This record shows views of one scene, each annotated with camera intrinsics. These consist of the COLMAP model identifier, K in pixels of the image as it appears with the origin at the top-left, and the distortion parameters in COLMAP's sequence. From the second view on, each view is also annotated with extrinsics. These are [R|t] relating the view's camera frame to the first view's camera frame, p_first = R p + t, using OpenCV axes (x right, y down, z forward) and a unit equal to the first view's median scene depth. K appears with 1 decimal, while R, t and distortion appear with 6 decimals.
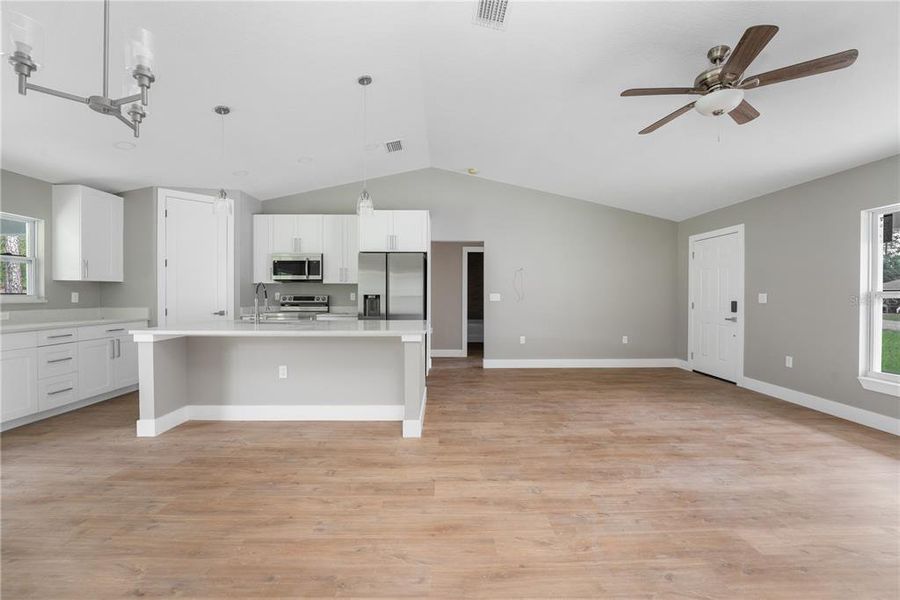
lens RADIAL K [[374.6, 0, 450.0], [0, 374.6, 300.0], [0, 0, 1]] dist [-0.024116, 0.000087]
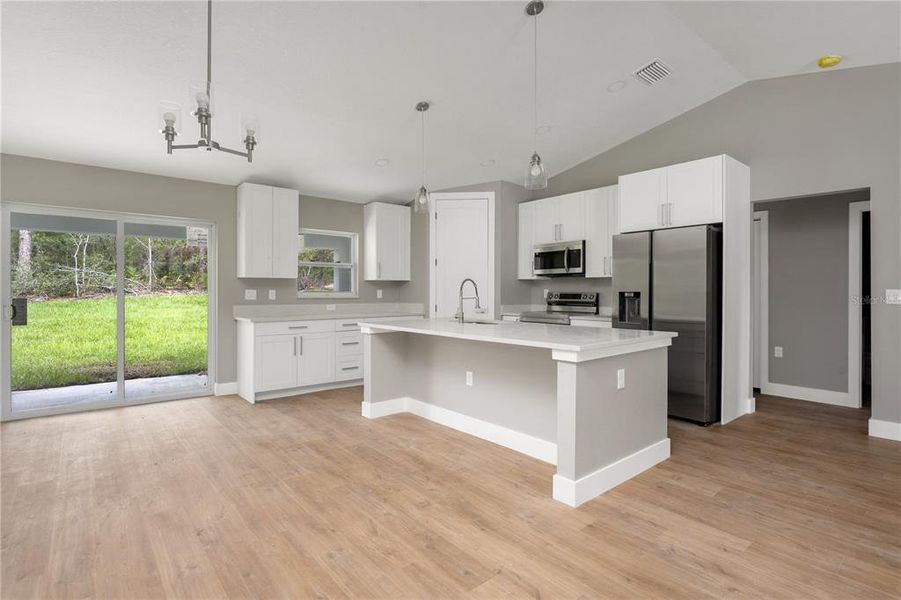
lens RADIAL K [[448.6, 0, 444.0], [0, 448.6, 292.6], [0, 0, 1]] dist [-0.010903, 0.000375]
pose [[0.621682, 0.001038, -0.783269, 0.267339], [-0.011251, 0.999908, -0.007605, -0.002599], [0.783189, 0.013541, 0.621637, 0.218291]]
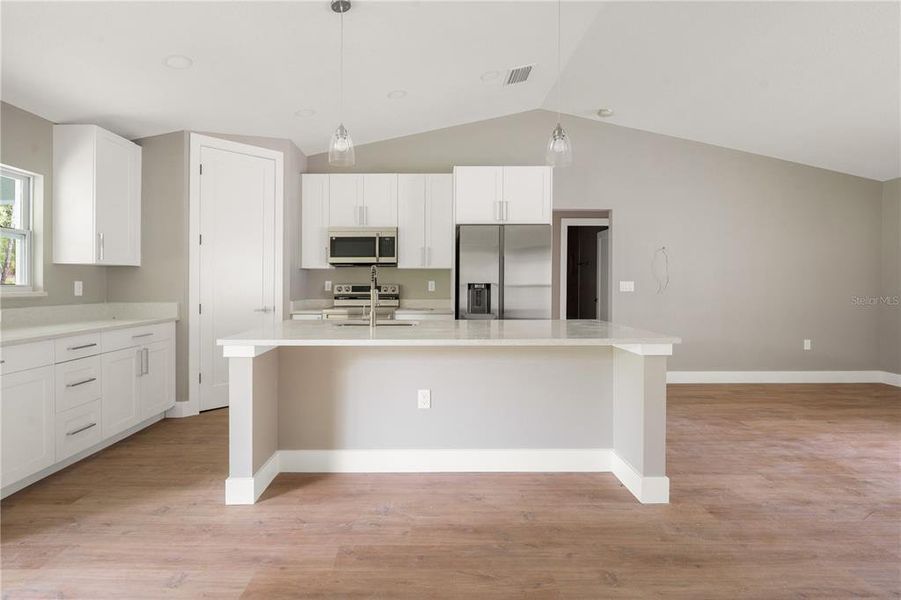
lens RADIAL K [[457.7, 0, 431.3], [0, 457.7, 285.5], [0, 0, 1]] dist [-0.009437, -0.000238]
pose [[0.999867, -0.003193, -0.016020, -0.321323], [0.003030, 0.999944, -0.010147, -0.001655], [0.016051, 0.010097, 0.999820, 0.136477]]
